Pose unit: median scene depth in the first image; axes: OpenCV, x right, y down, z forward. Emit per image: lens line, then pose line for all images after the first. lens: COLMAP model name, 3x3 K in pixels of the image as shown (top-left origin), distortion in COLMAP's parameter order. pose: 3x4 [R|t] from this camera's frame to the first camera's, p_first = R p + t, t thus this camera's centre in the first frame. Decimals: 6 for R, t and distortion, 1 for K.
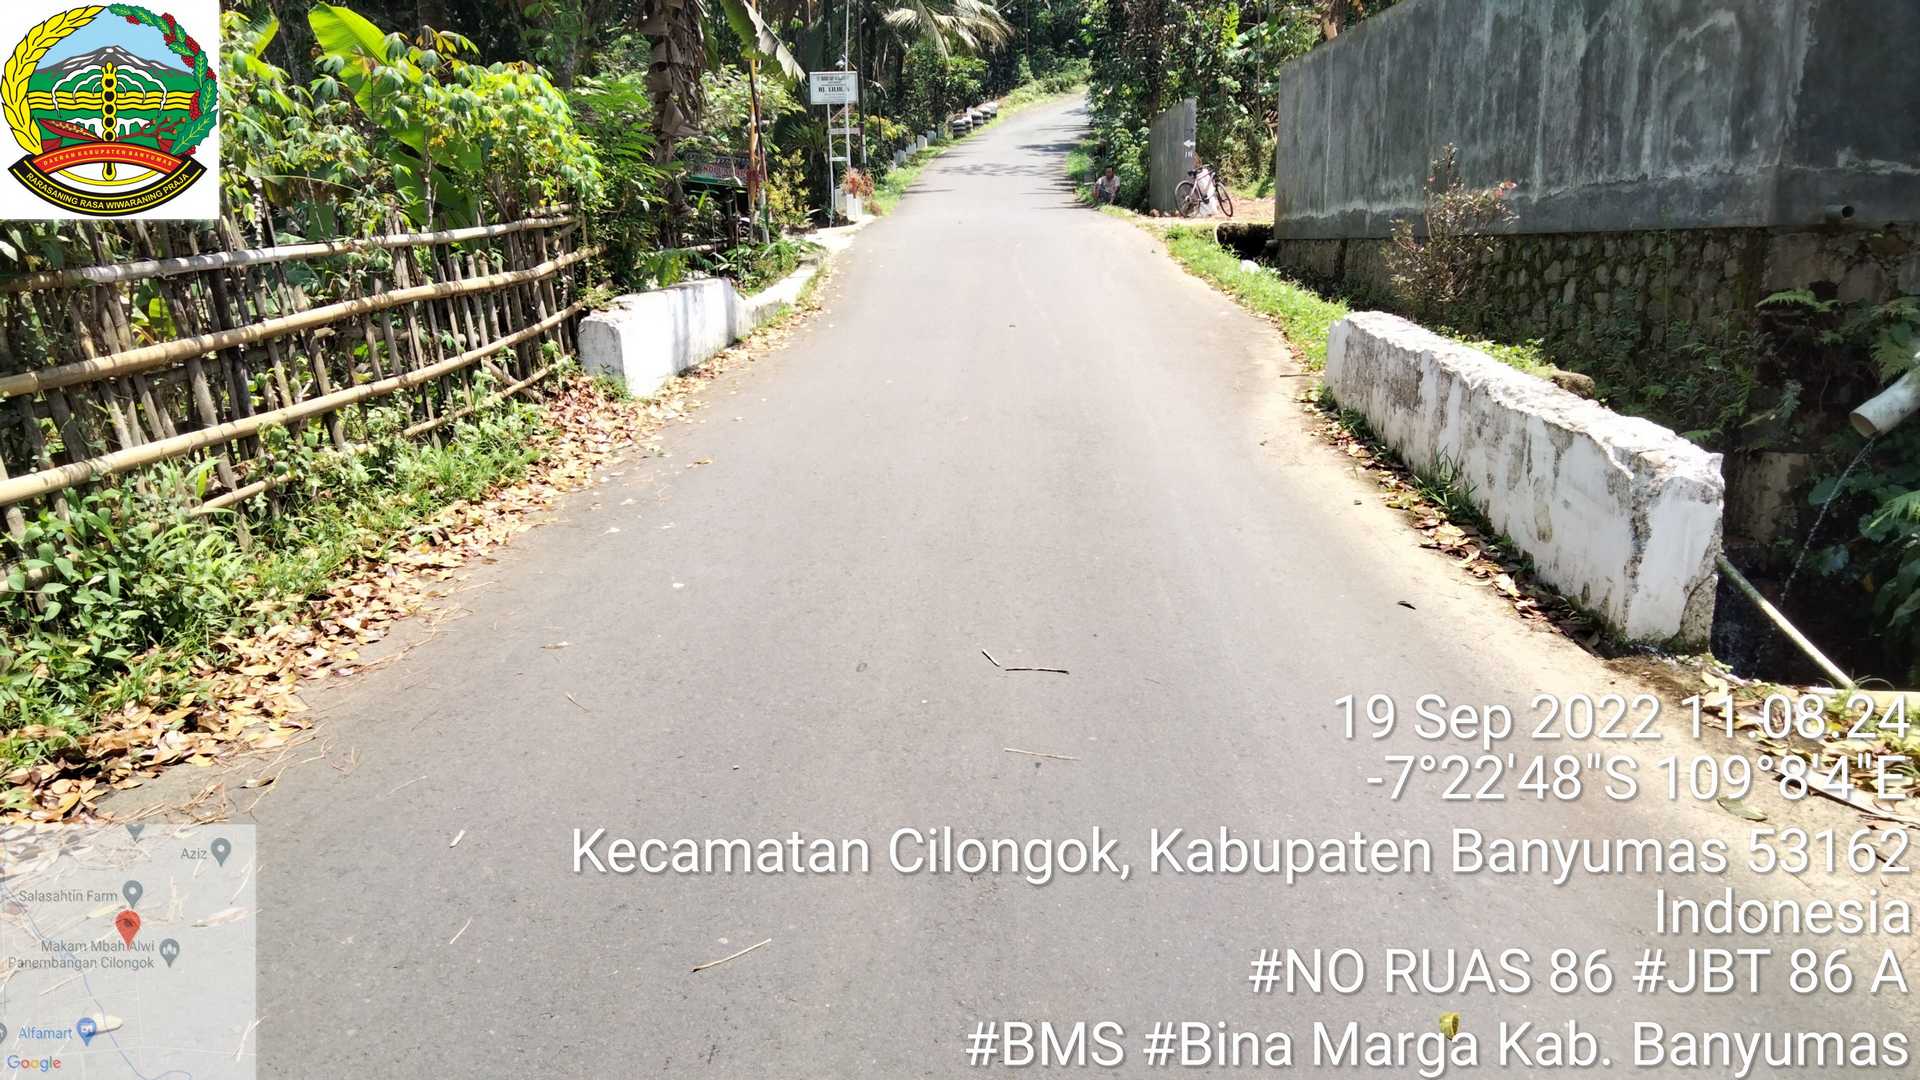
lens RADIAL K [[1469.3, 0, 960.0], [0, 1469.3, 540.0], [0, 0, 1]] dist [0.039933, -0.004344]
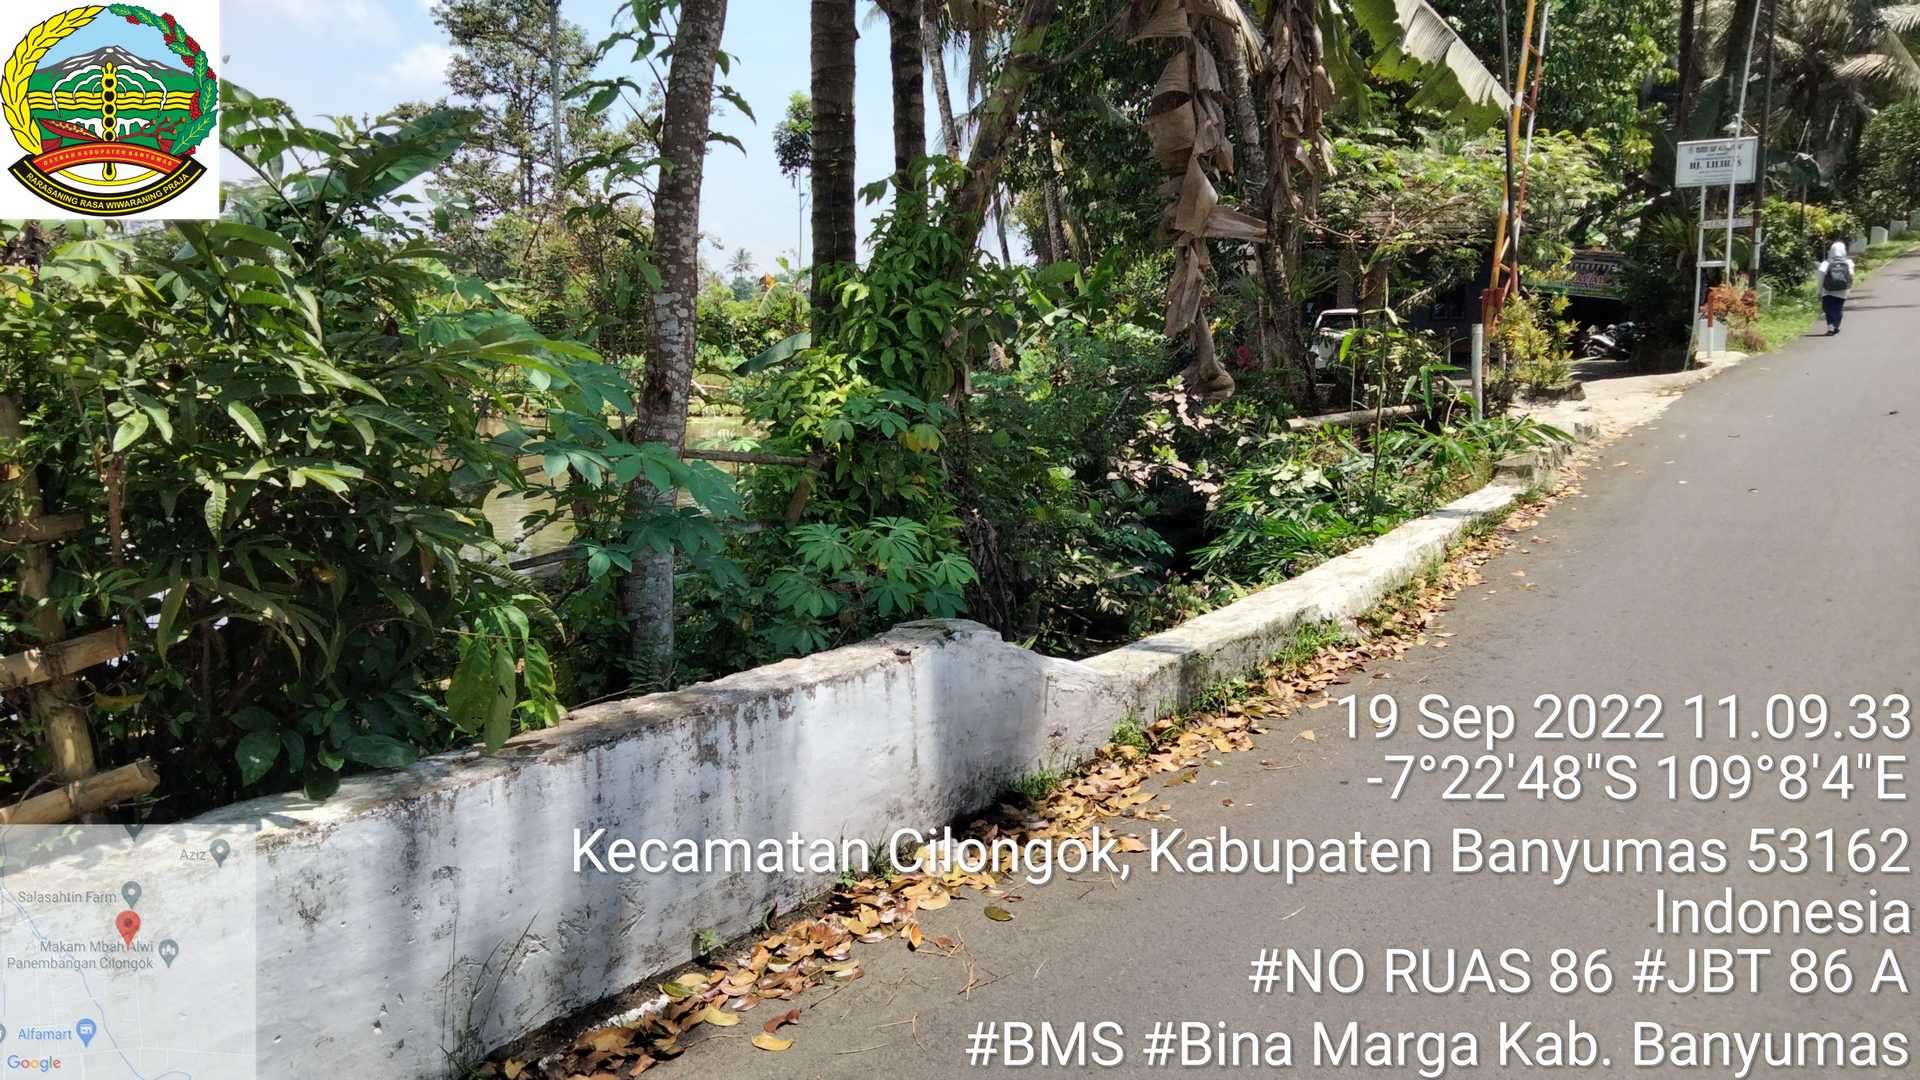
lens RADIAL K [[1435.8, 0, 944.3], [0, 1435.8, 534.3], [0, 0, 1]] dist [0.034887, -0.008224]
pose [[0.827055, 0.097599, -0.553584, 0.013704], [-0.133951, 0.990661, -0.025466, -0.120477], [0.545928, 0.095215, 0.832404, 0.447079]]
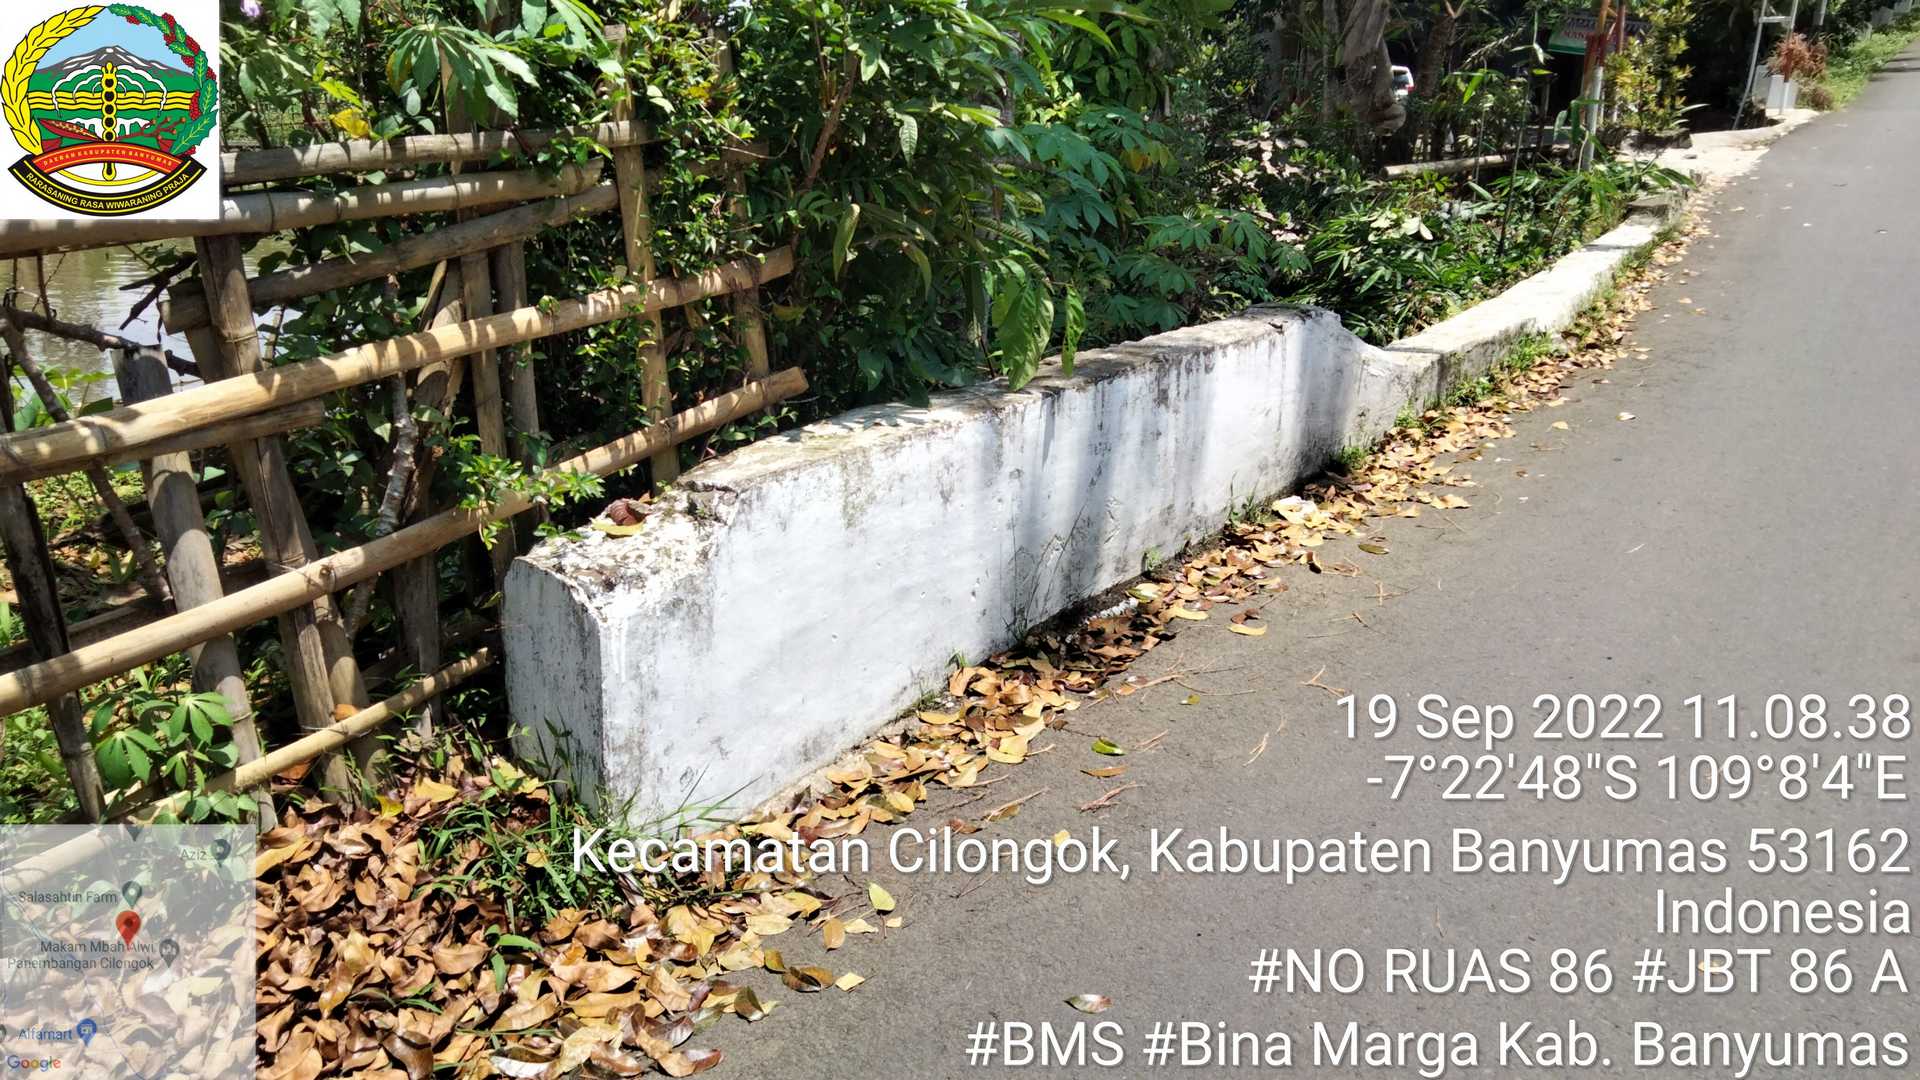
lens RADIAL K [[1469.3, 0, 960.0], [0, 1469.3, 540.0], [0, 0, 1]] dist [0.039933, -0.004344]
pose [[0.845988, 0.190283, -0.498093, -0.022495], [-0.148345, 0.981268, 0.122909, -0.096105], [0.512151, -0.030090, 0.858368, 0.388915]]
